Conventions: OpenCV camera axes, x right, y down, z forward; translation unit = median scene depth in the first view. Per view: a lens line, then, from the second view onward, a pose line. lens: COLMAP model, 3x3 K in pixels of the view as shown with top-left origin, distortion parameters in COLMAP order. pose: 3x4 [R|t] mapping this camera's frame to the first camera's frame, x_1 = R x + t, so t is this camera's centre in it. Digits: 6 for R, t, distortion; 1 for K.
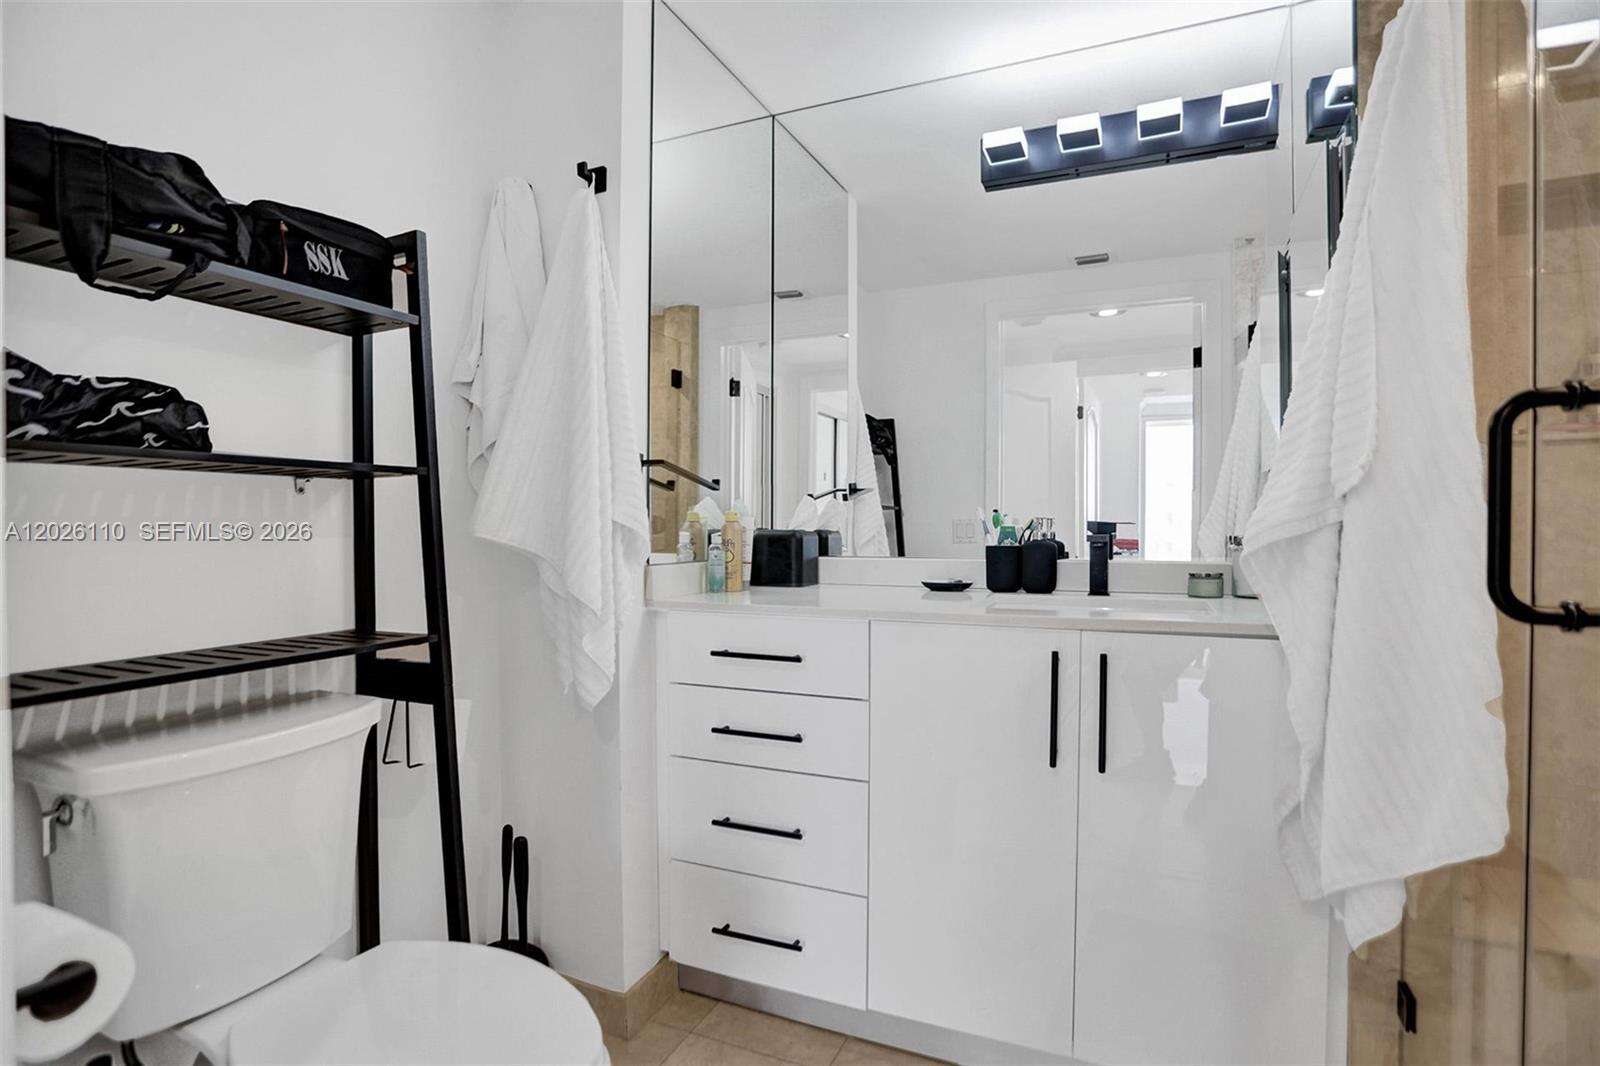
lens RADIAL K [[834.8, 0, 800.0], [0, 834.8, 533.0], [0, 0, 1]] dist [-0.045827, 0.000300]
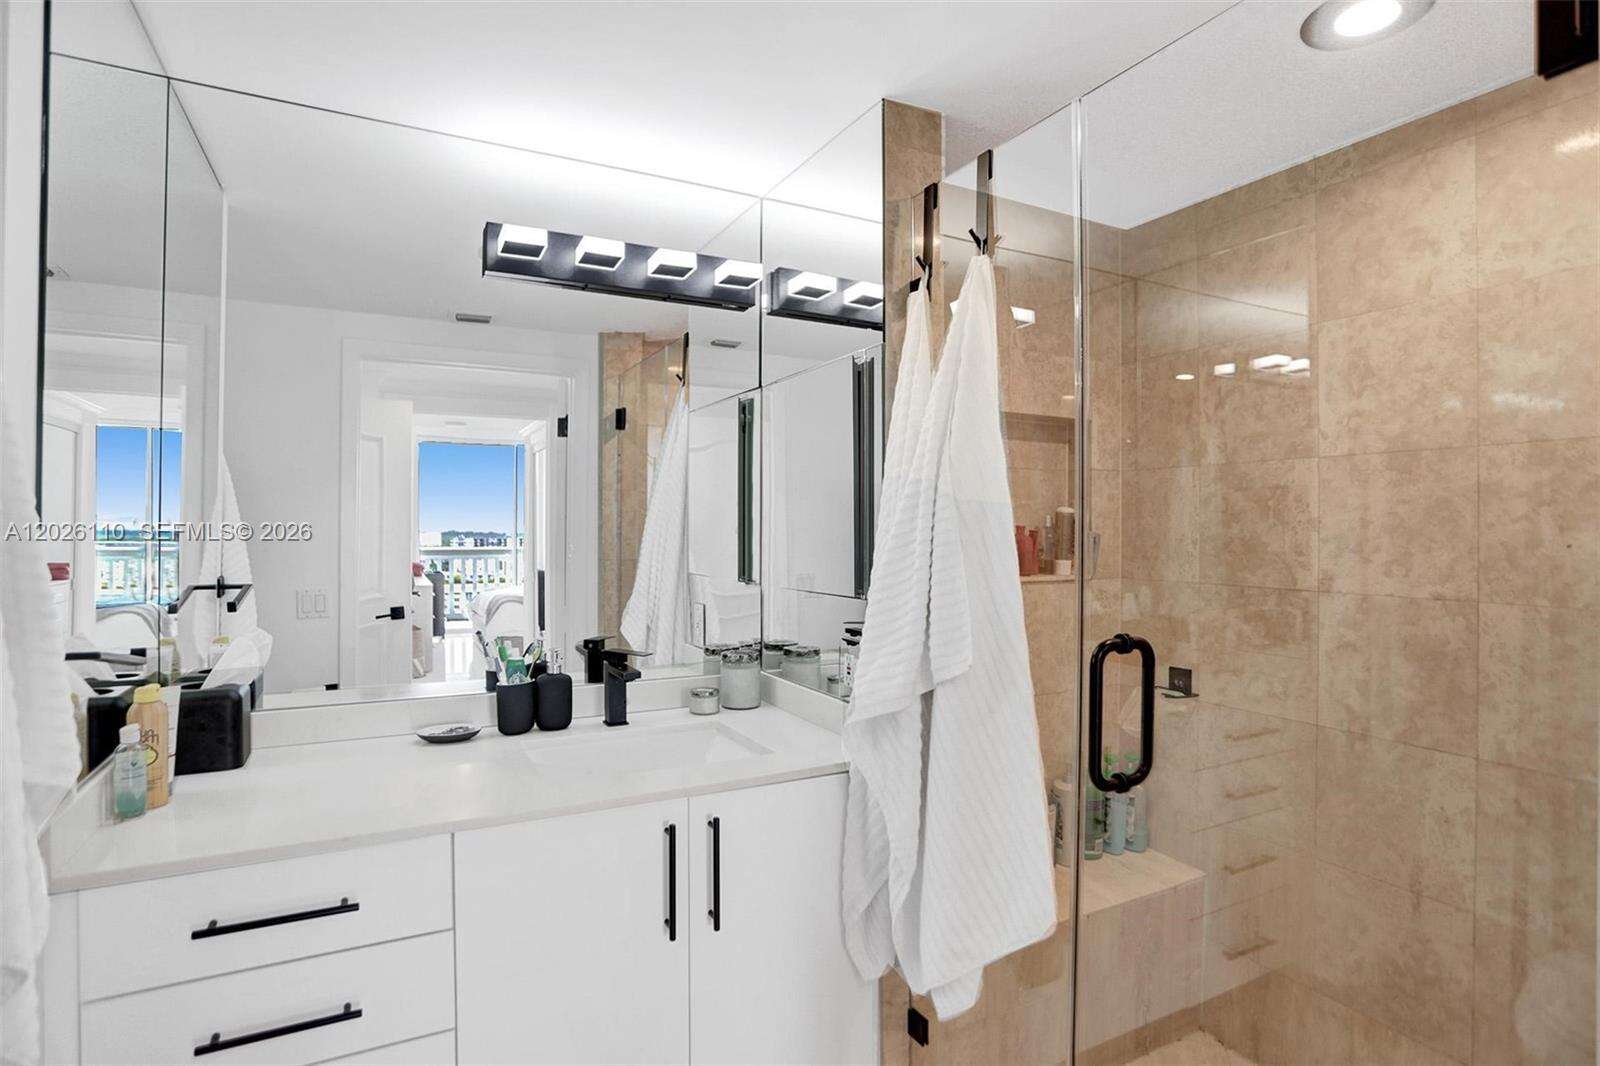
lens RADIAL K [[813.2, 0, 800.9], [0, 813.2, 523.9], [0, 0, 1]] dist [-0.071017, 0.034586]
pose [[0.608525, 0.001958, 0.793533, -0.269495], [-0.004116, 0.999991, 0.000688, -0.162191], [-0.793524, -0.003685, 0.608527, 0.217456]]
